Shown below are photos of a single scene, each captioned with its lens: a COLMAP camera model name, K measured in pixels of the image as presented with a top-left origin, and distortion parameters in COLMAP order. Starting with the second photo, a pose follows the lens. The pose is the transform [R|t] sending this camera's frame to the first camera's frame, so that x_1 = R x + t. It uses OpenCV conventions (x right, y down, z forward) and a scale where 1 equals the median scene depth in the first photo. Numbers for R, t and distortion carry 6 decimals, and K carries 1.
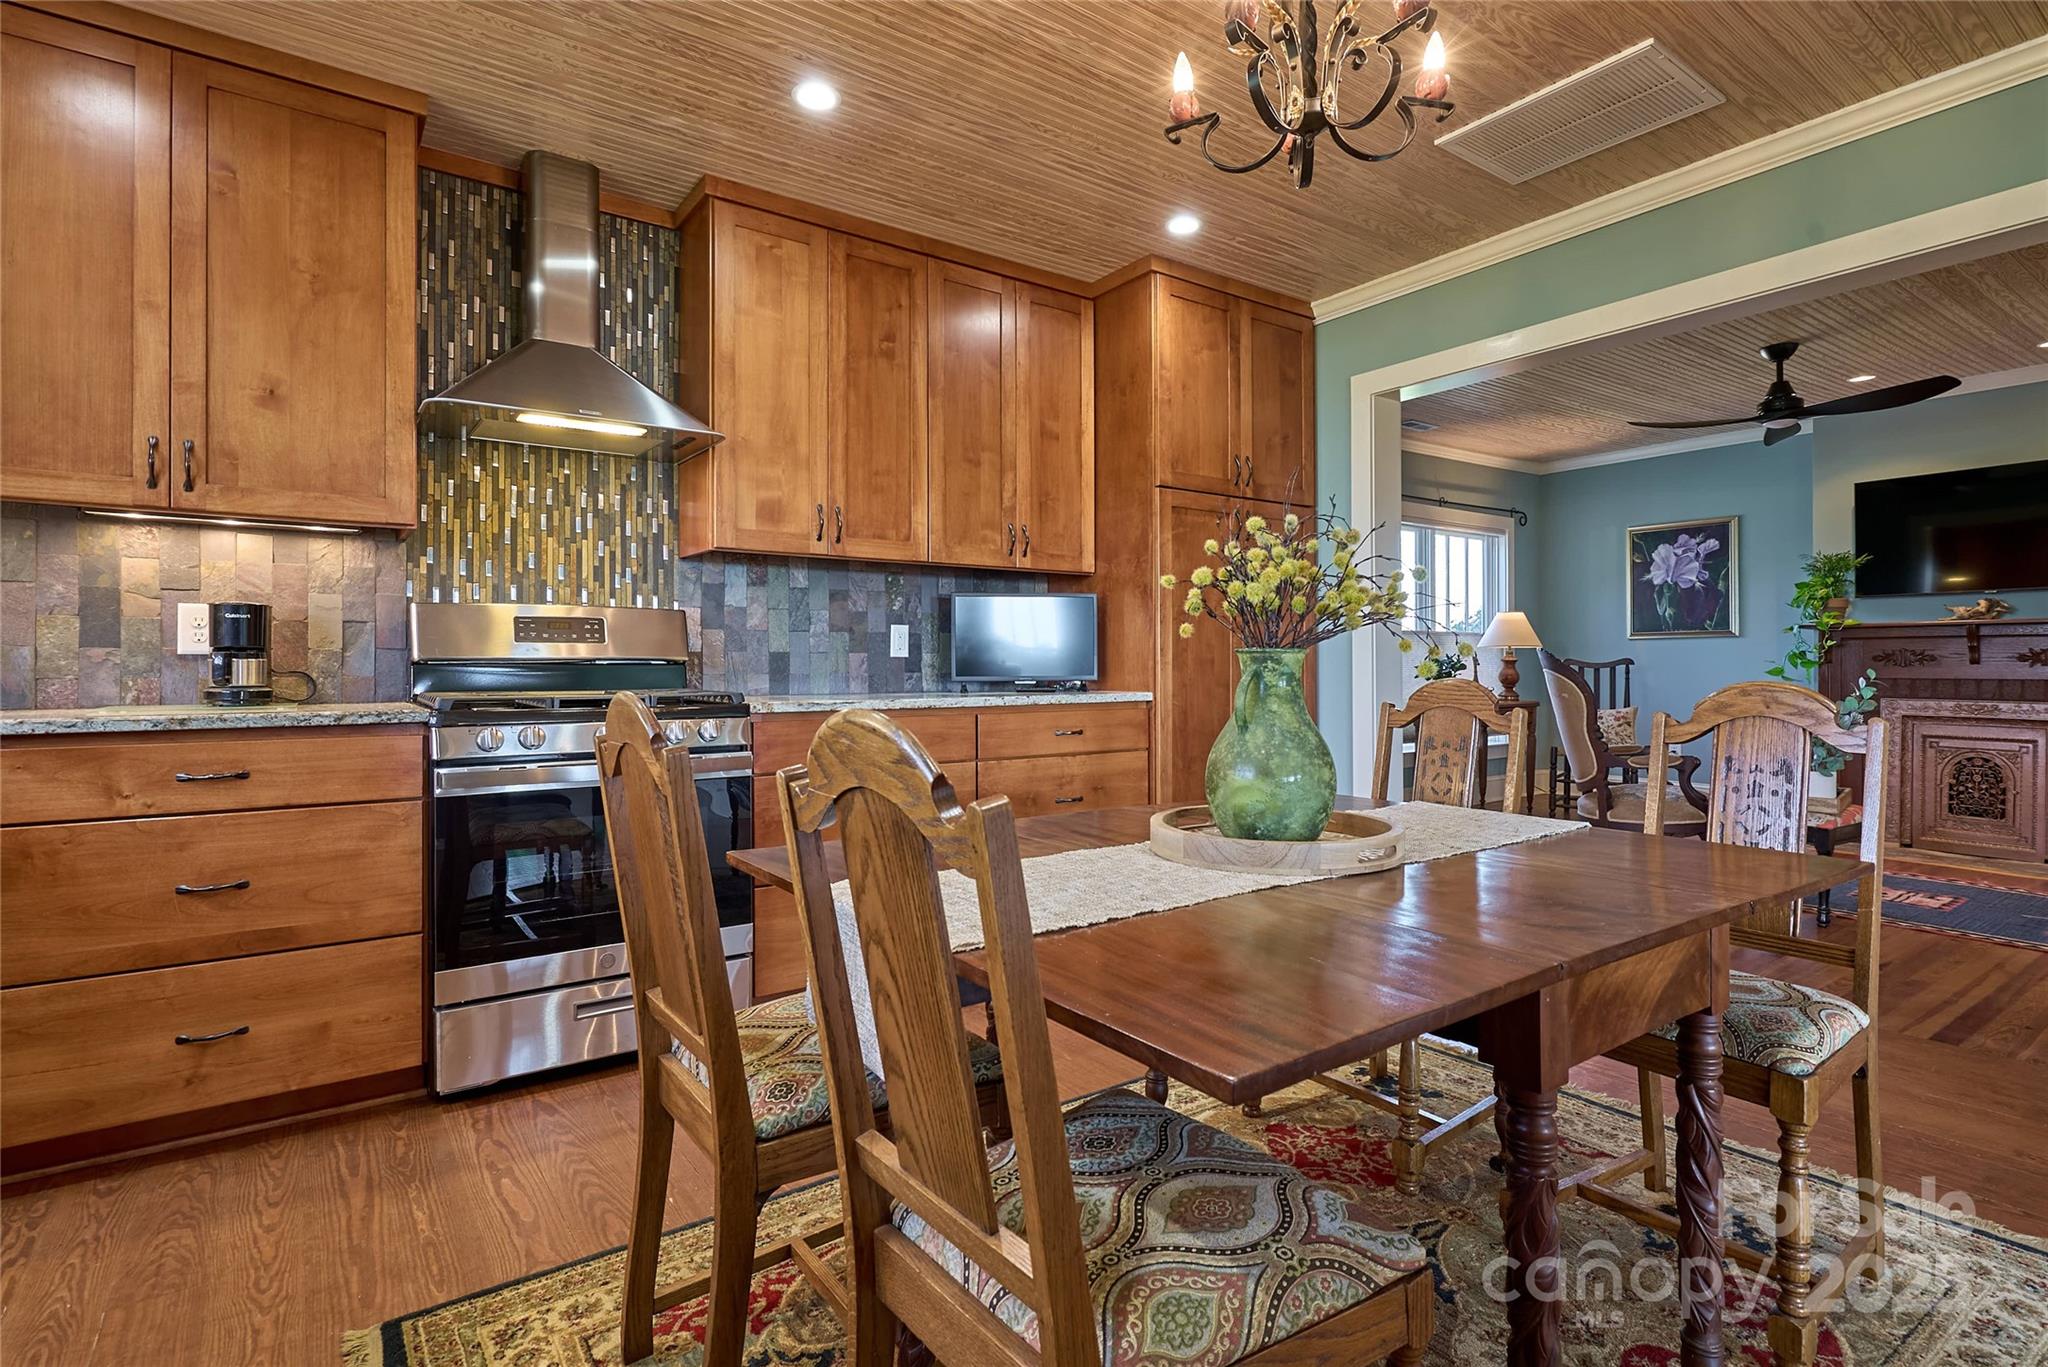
lens RADIAL K [[1012.7, 0, 1033.3], [0, 1012.7, 664.7], [0, 0, 1]] dist [-0.001642, 0.000549]
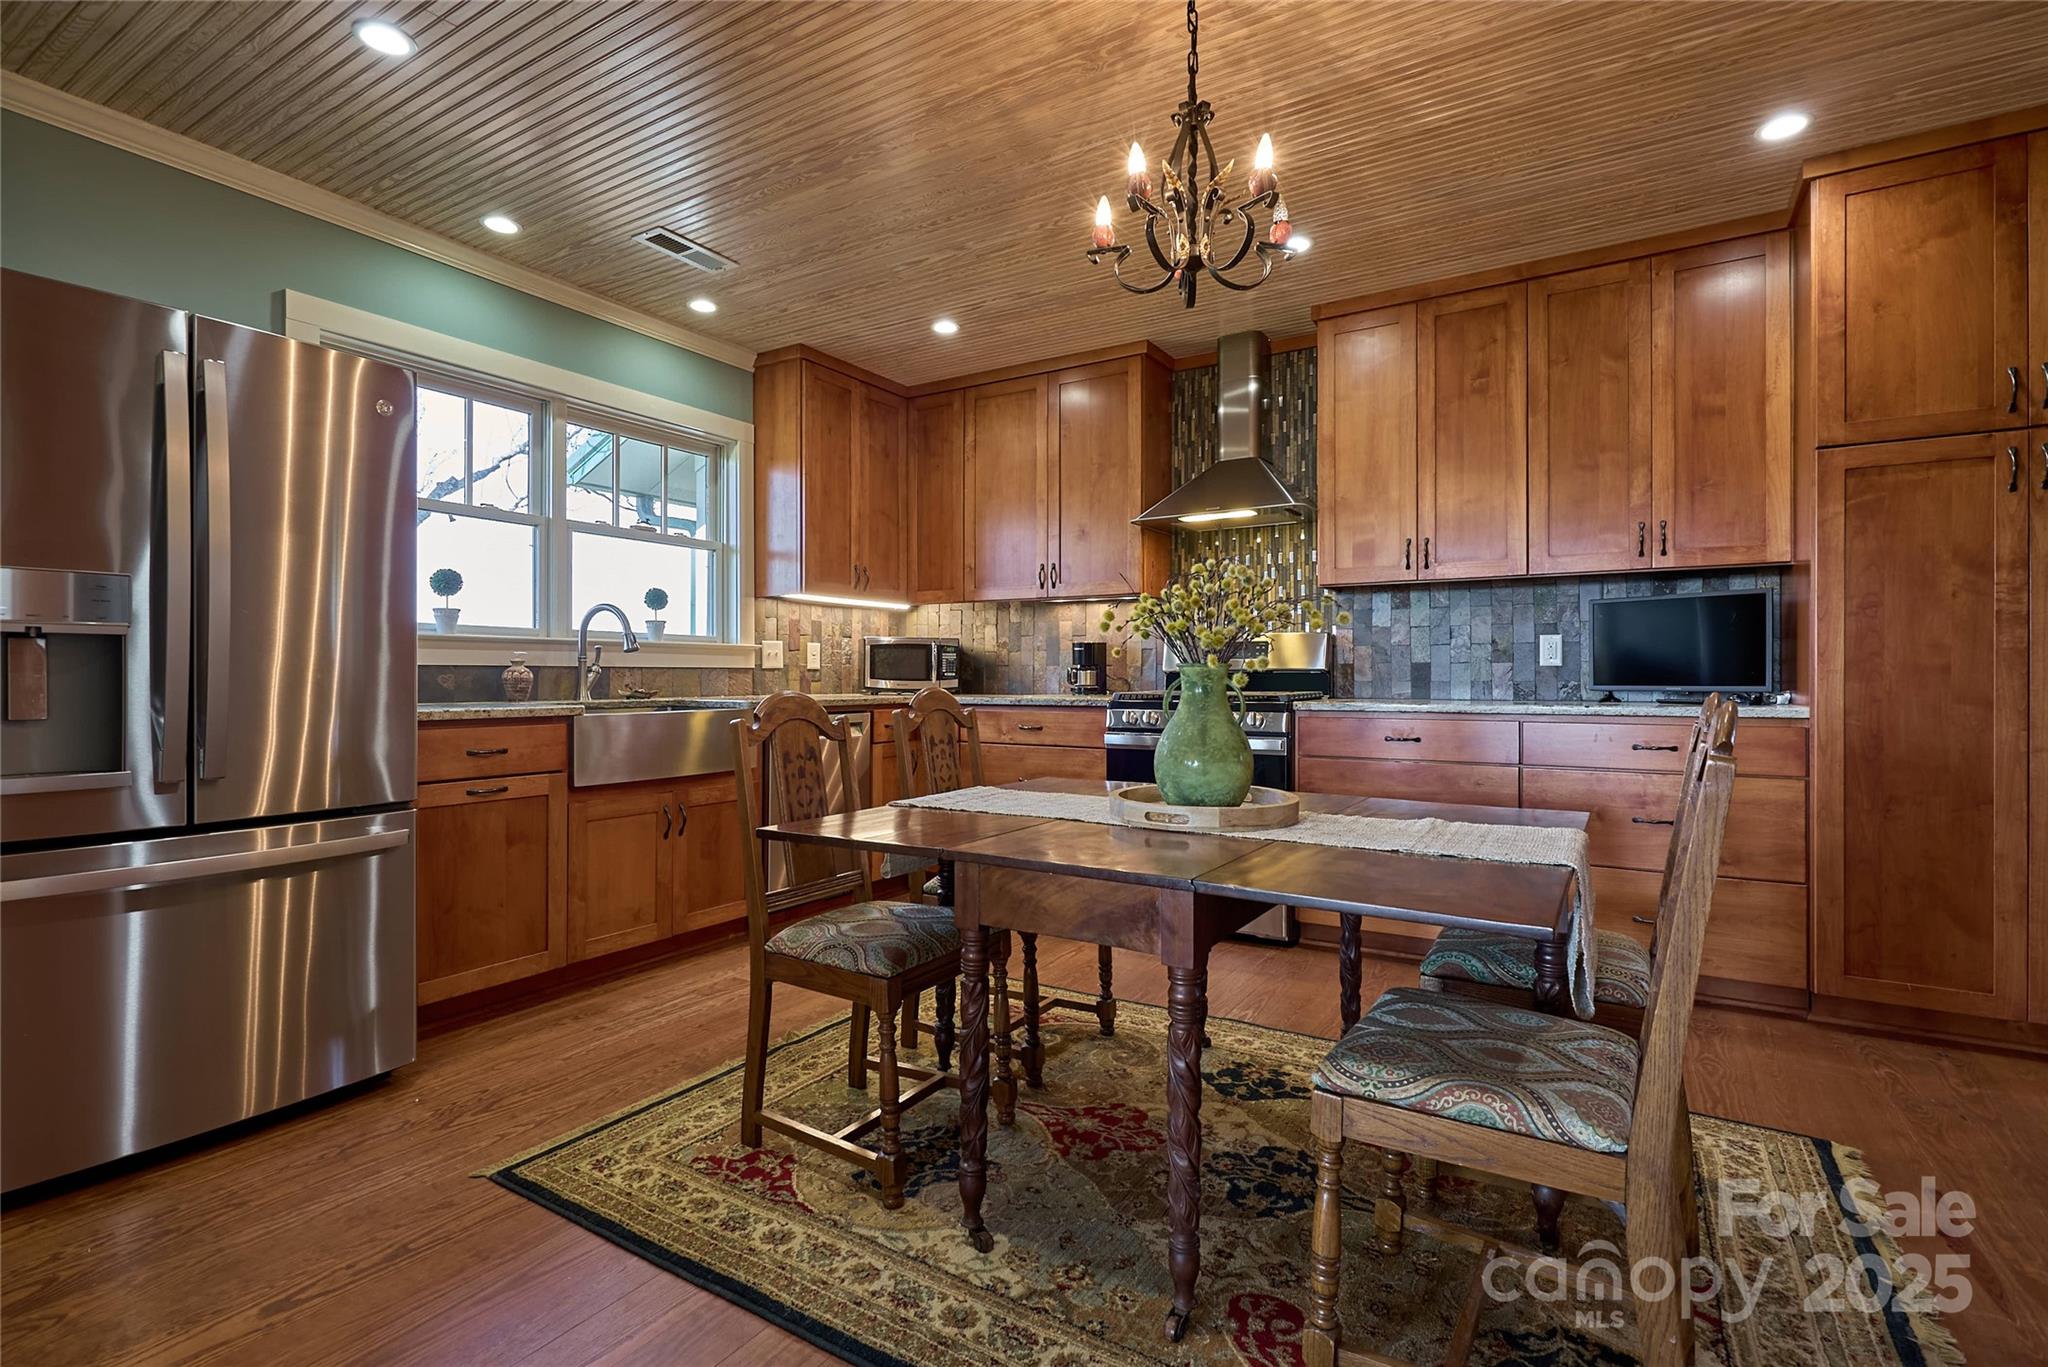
lens RADIAL K [[950.1, 0, 1032.0], [0, 950.1, 676.0], [0, 0, 1]] dist [0.003720, -0.001974]
pose [[0.385766, 0.001619, -0.922595, 0.651987], [0.001430, 0.999996, 0.002353, -0.000415], [0.922596, -0.002227, 0.385762, 0.163953]]
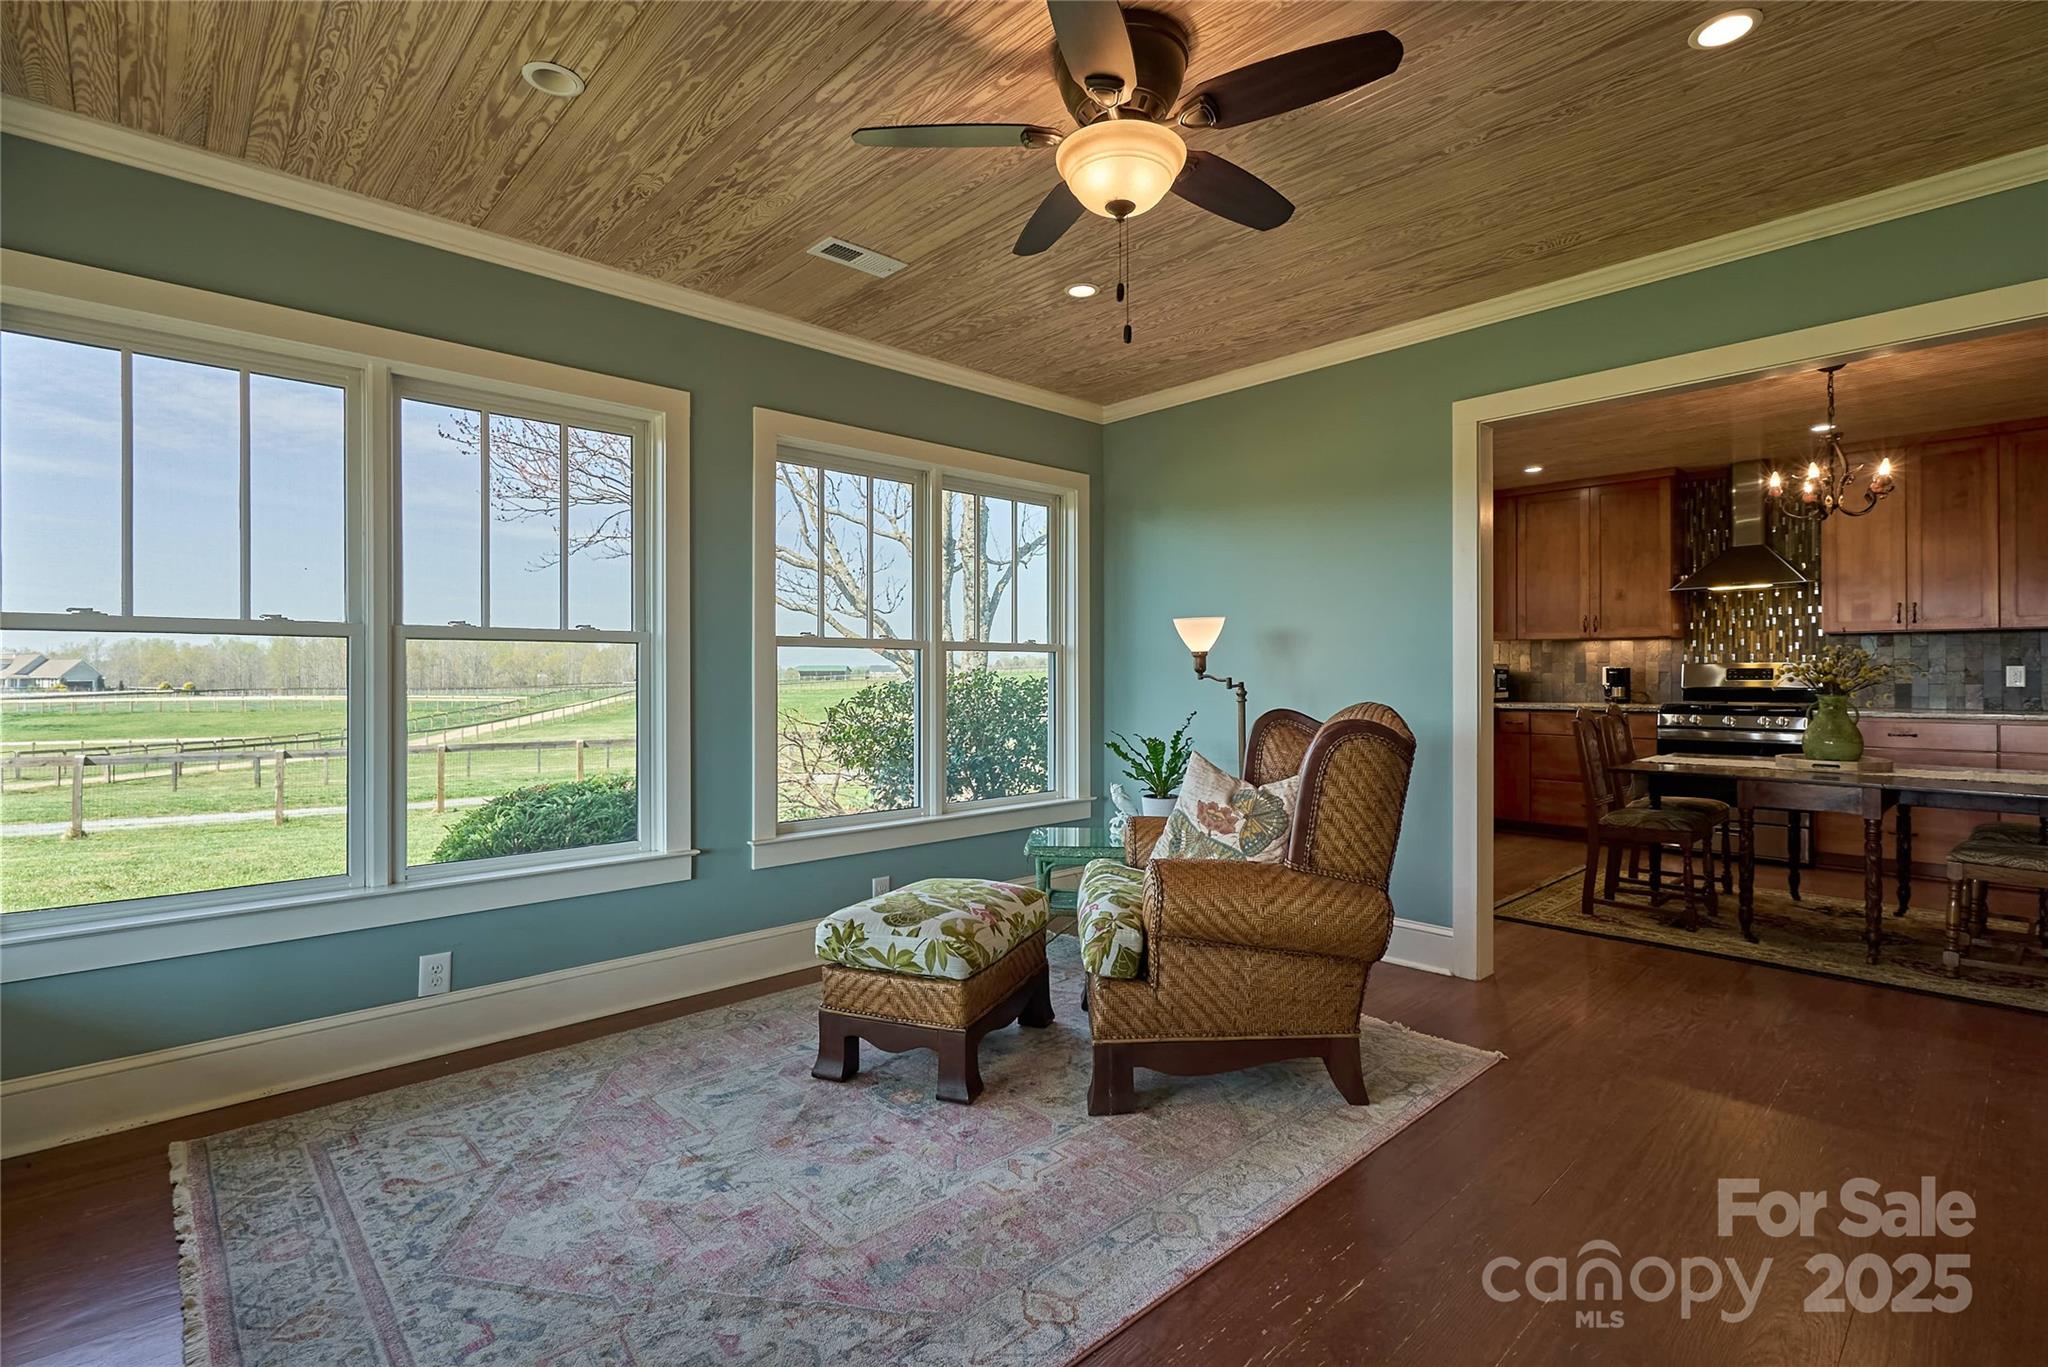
lens RADIAL K [[950.1, 0, 1026.3], [0, 950.1, 674.3], [0, 0, 1]] dist [0.003720, -0.001974]
pose [[0.127371, -0.002324, -0.991852, 1.273388], [0.001319, 0.999997, -0.002174, -0.029630], [0.991854, -0.001031, 0.127374, -0.754020]]
